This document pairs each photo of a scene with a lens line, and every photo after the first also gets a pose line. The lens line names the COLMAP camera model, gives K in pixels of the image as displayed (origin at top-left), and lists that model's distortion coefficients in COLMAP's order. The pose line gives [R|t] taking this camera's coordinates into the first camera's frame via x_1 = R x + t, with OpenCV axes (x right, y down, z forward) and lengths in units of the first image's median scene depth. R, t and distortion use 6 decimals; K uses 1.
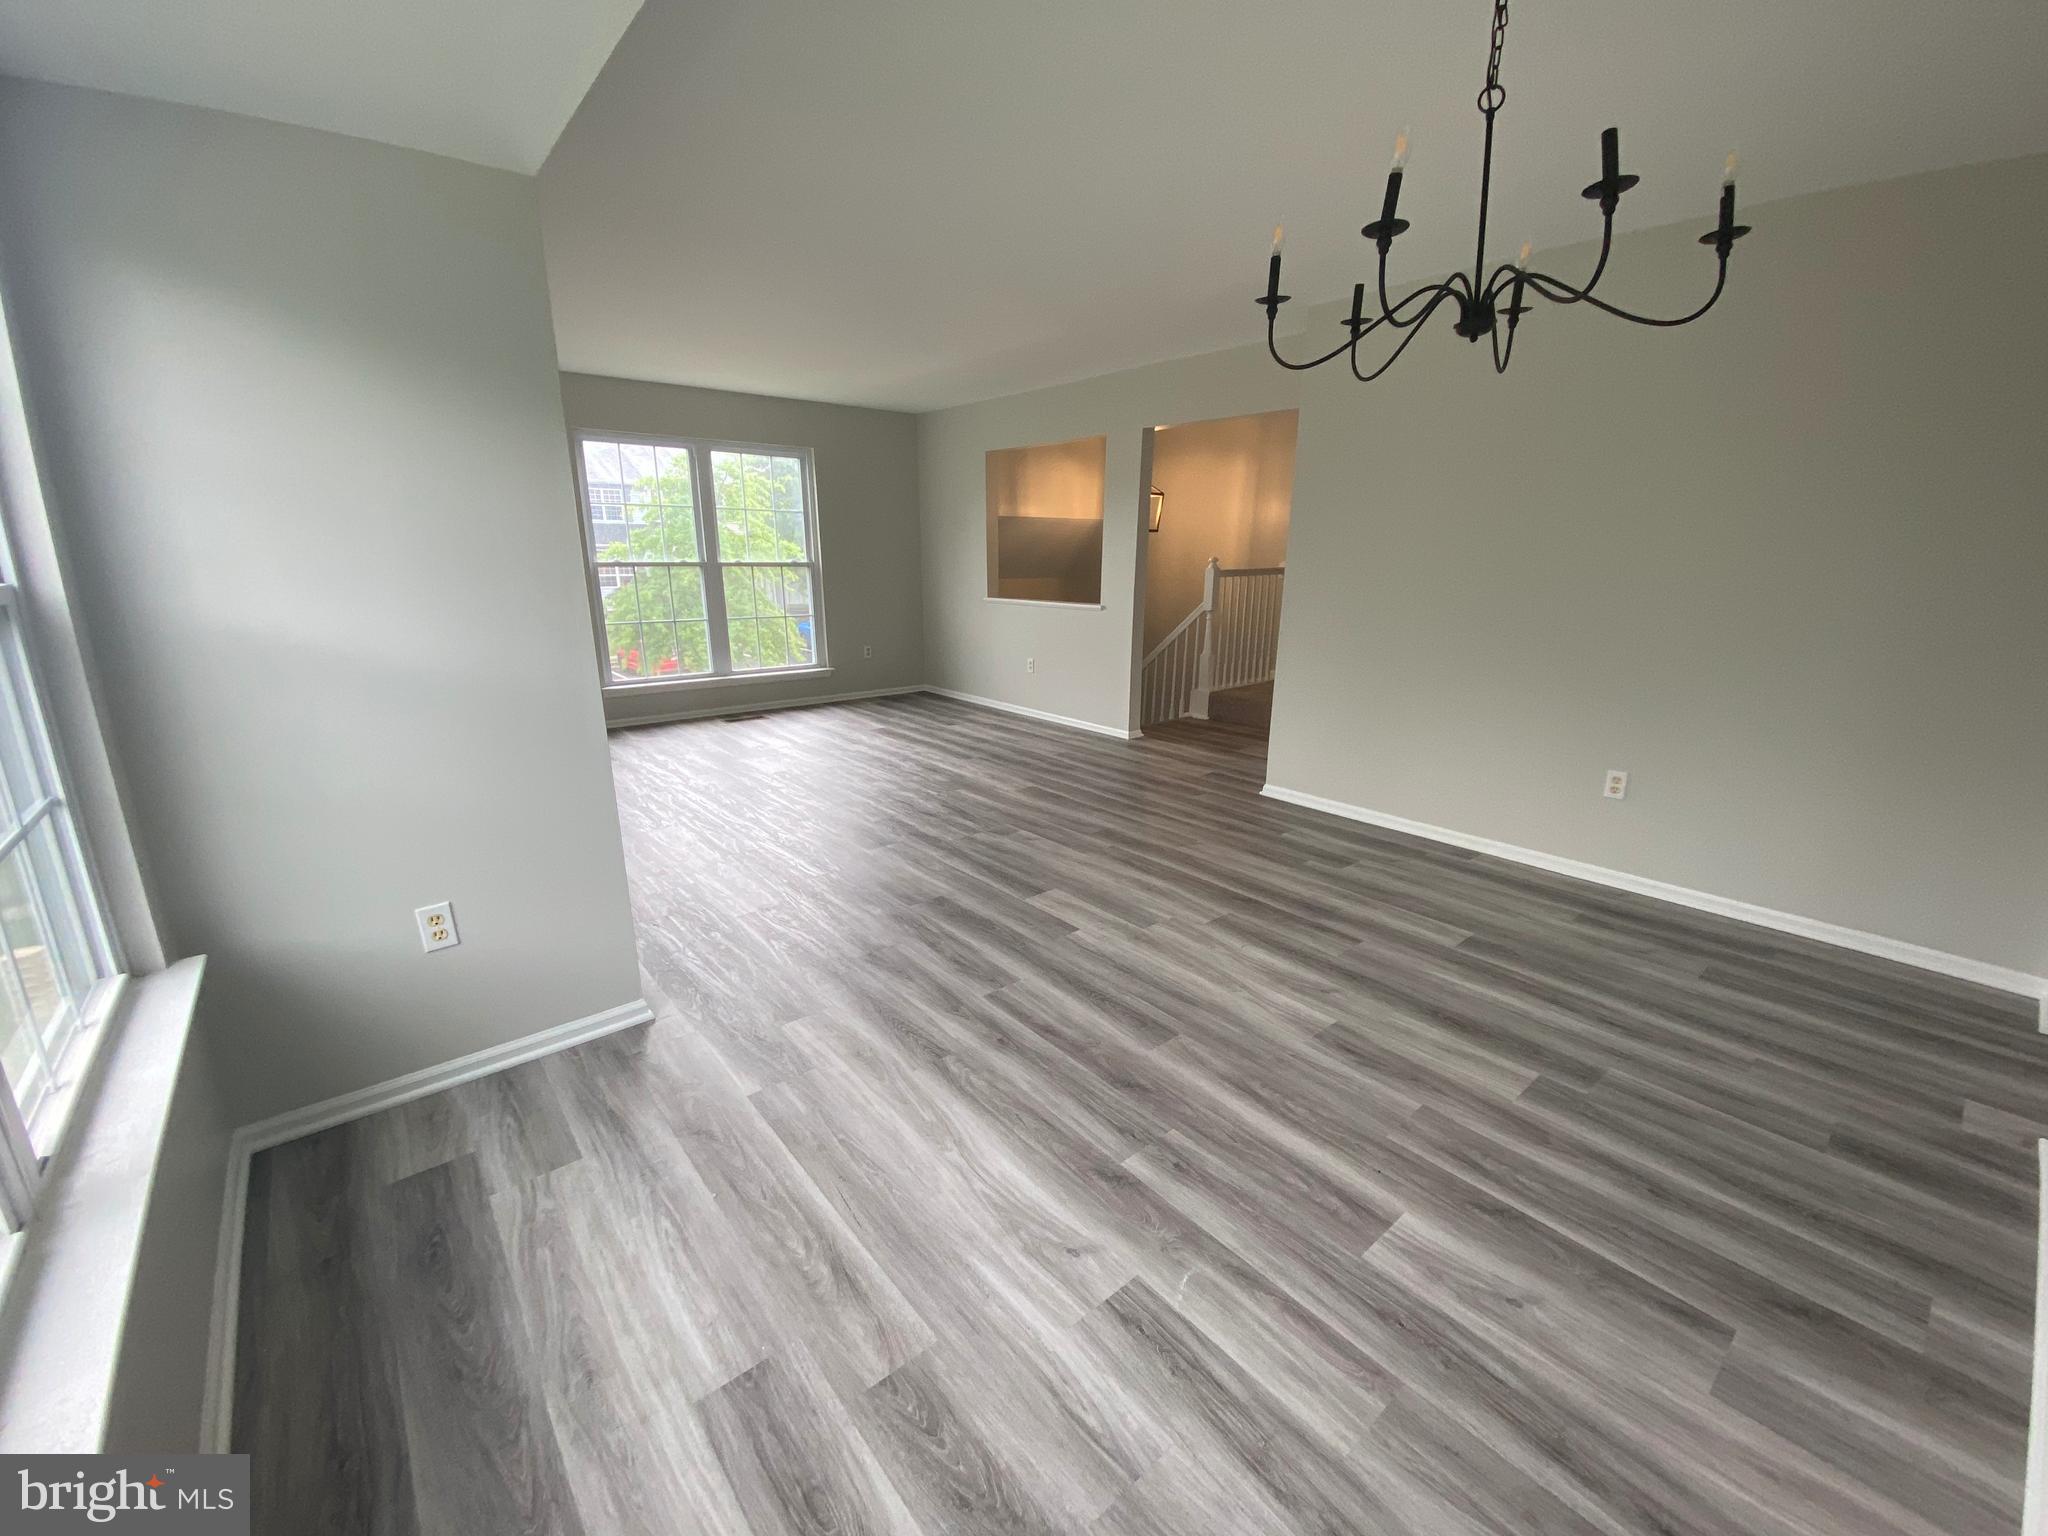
lens RADIAL K [[823.0, 0, 1022.4], [0, 823.0, 739.3], [0, 0, 1]] dist [0.053085, -0.036204]
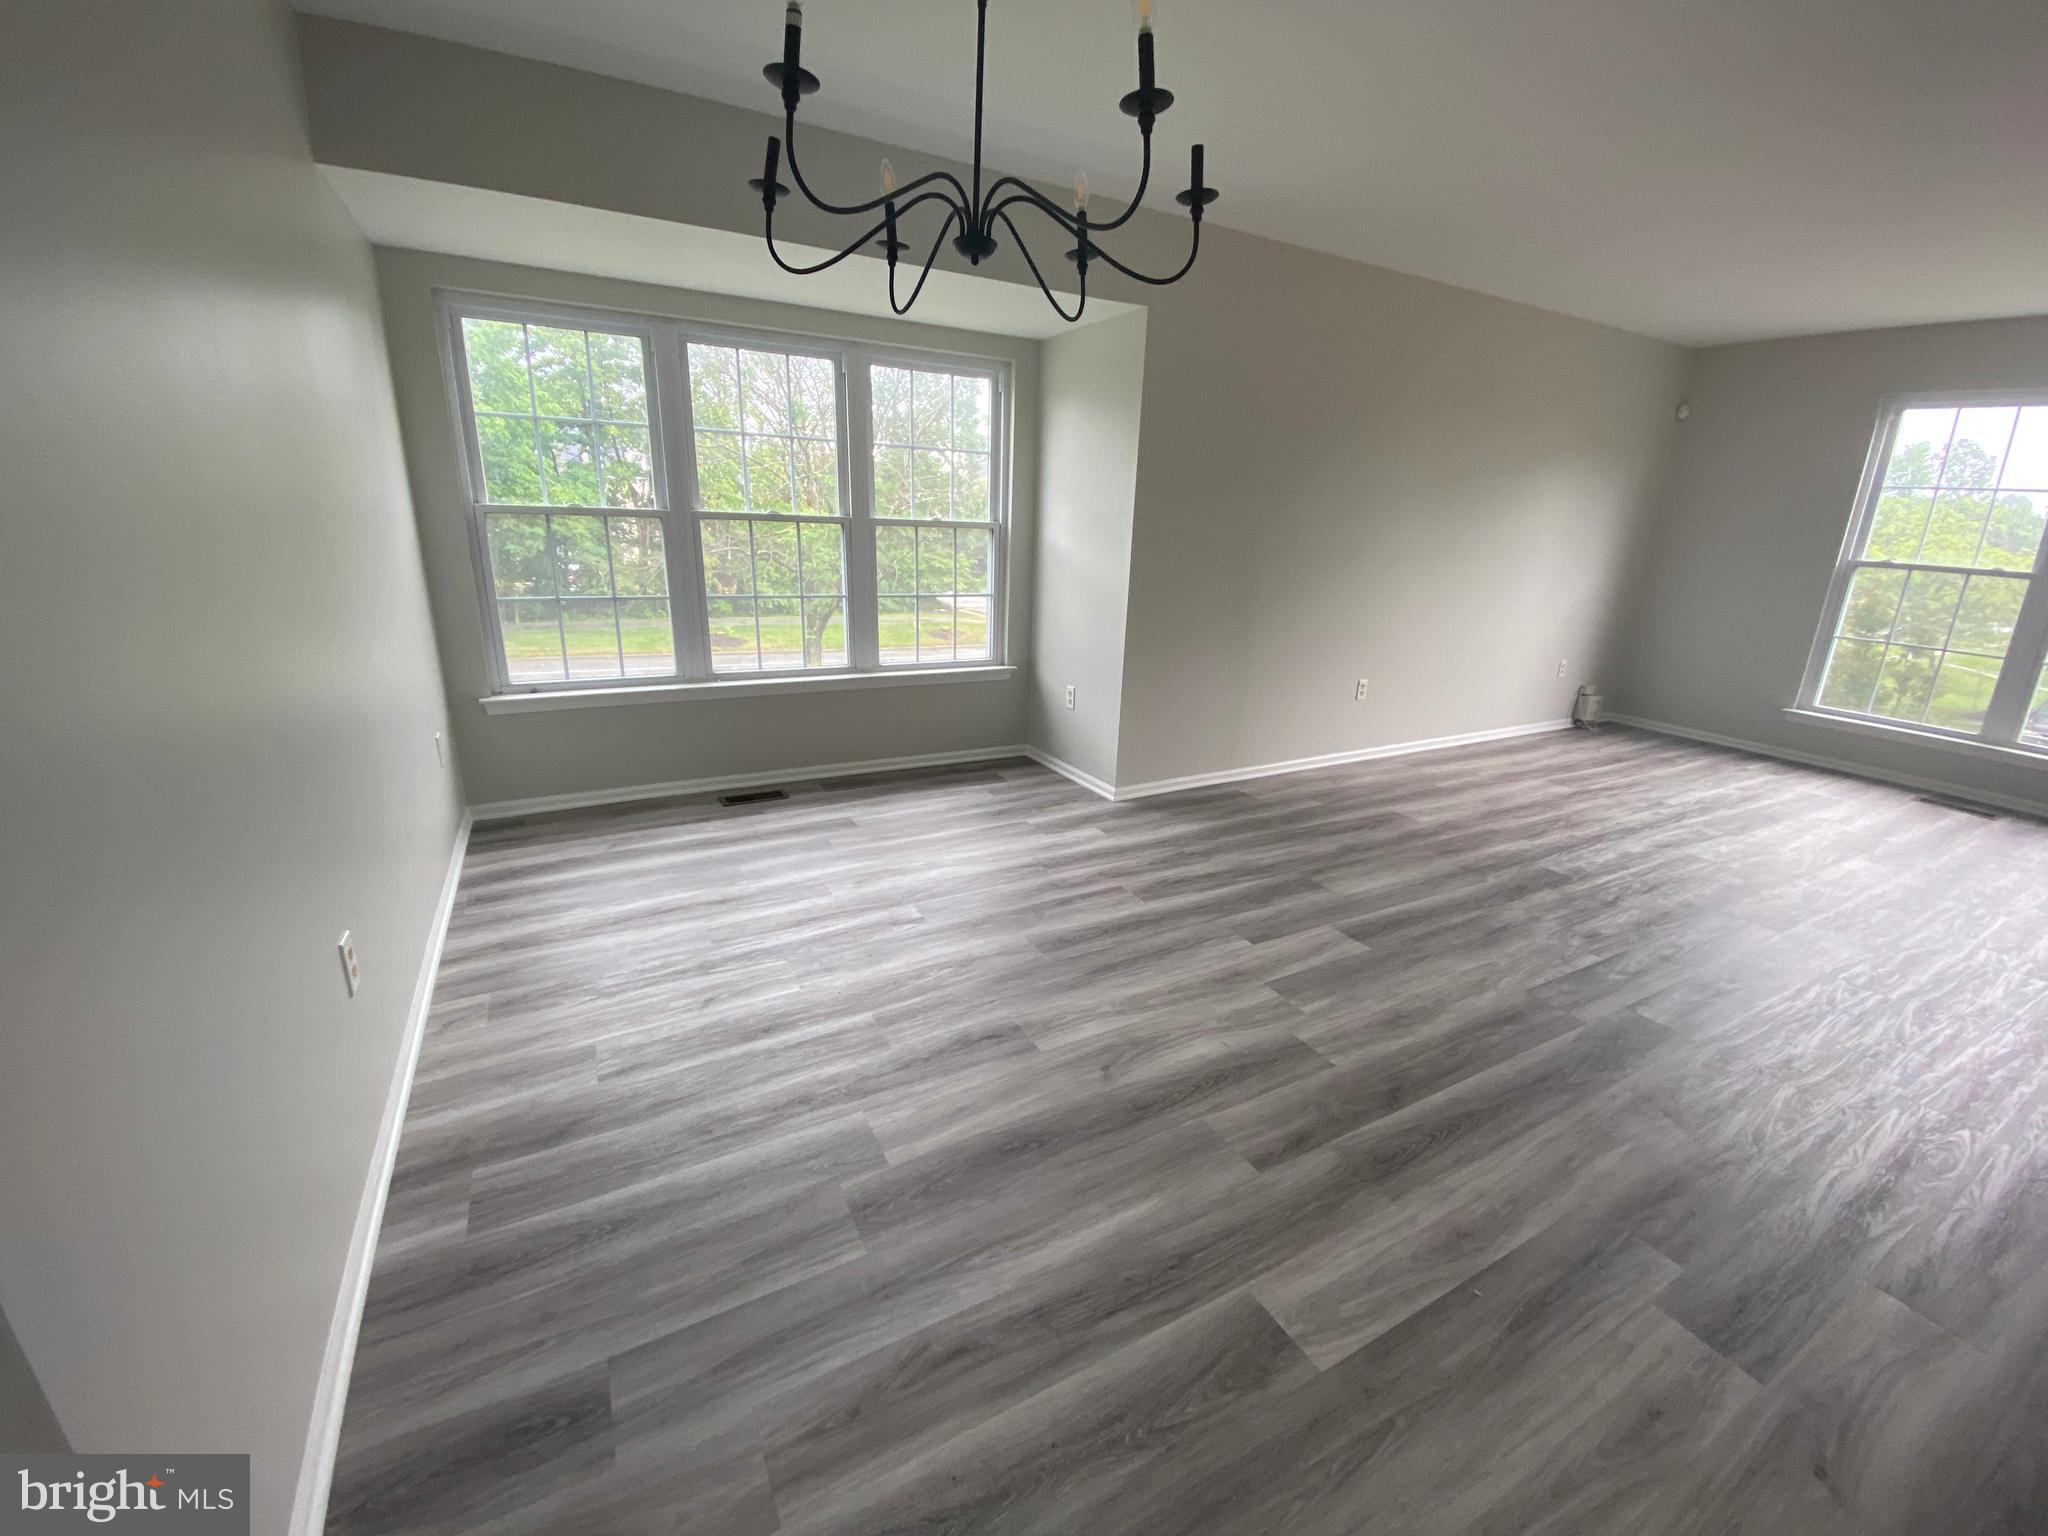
lens RADIAL K [[837.7, 0, 1027.5], [0, 837.7, 740.8], [0, 0, 1]] dist [0.028136, -0.023212]
pose [[-0.190416, 0.243392, -0.951053, 1.036988], [-0.252229, 0.924127, 0.287001, -0.191871], [0.948748, 0.294533, -0.114578, 0.906155]]
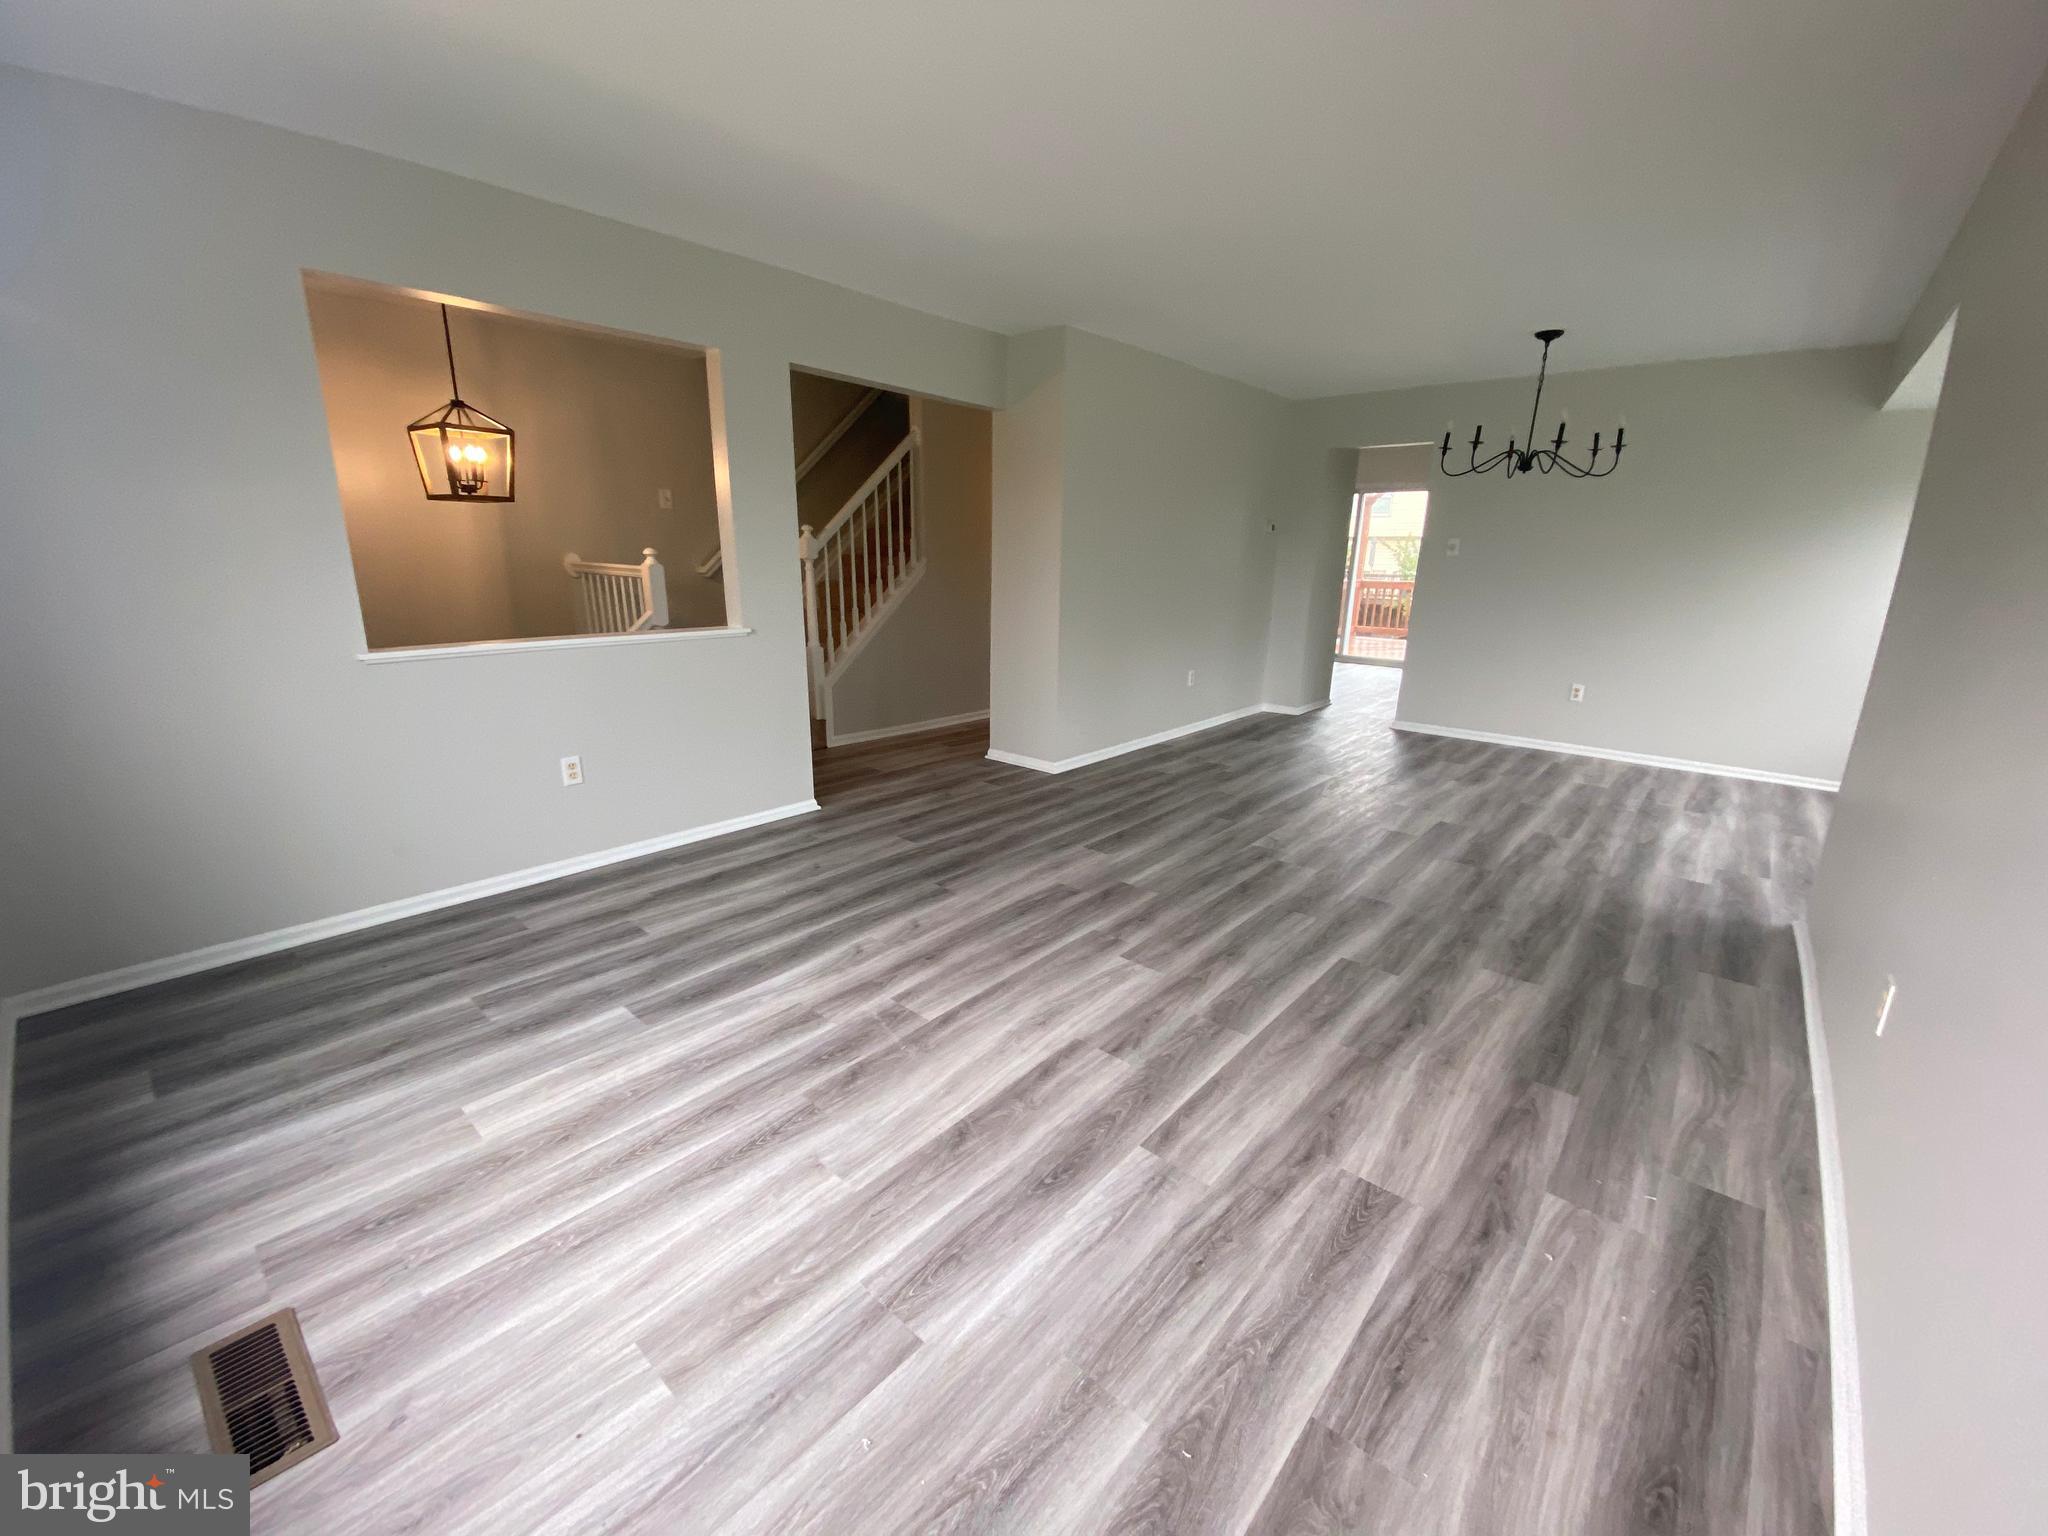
lens RADIAL K [[823.0, 0, 1024.0], [0, 823.0, 768.0], [0, 0, 1]] dist [0.033493, -0.029921]
pose [[-0.158948, -0.264499, 0.951197, -1.281657], [0.204821, 0.933650, 0.293846, -0.466404], [-0.965807, 0.241531, -0.094227, 2.016597]]
